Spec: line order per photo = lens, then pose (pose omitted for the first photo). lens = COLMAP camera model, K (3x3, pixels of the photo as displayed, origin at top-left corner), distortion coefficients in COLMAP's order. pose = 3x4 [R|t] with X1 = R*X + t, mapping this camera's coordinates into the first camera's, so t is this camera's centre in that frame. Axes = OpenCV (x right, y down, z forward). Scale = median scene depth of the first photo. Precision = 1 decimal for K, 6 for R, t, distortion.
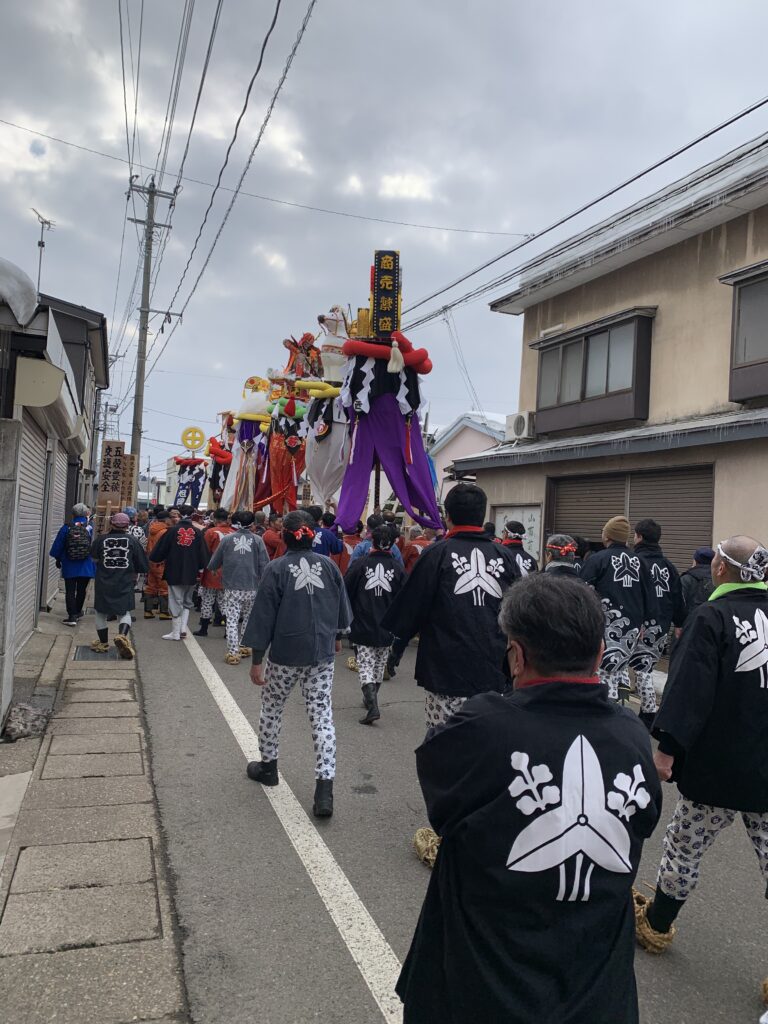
lens RADIAL K [[780.5, 0, 372.4], [0, 780.5, 512.2], [0, 0, 1]] dist [0.017260, 0.002319]
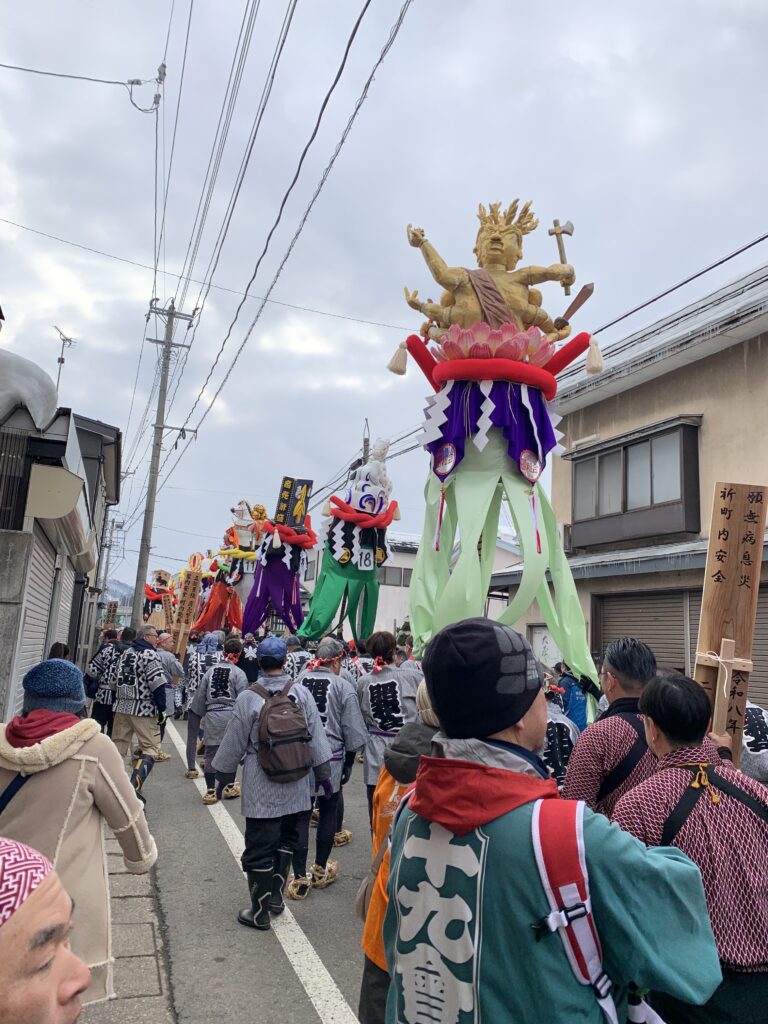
lens RADIAL K [[780.5, 0, 370.3], [0, 780.5, 498.8], [0, 0, 1]] dist [0.034819, -0.026773]
pose [[0.999976, -0.003308, -0.006008, -0.051119], [0.002277, 0.986433, -0.164149, -0.008280], [0.006470, 0.164132, 0.986417, 0.103150]]
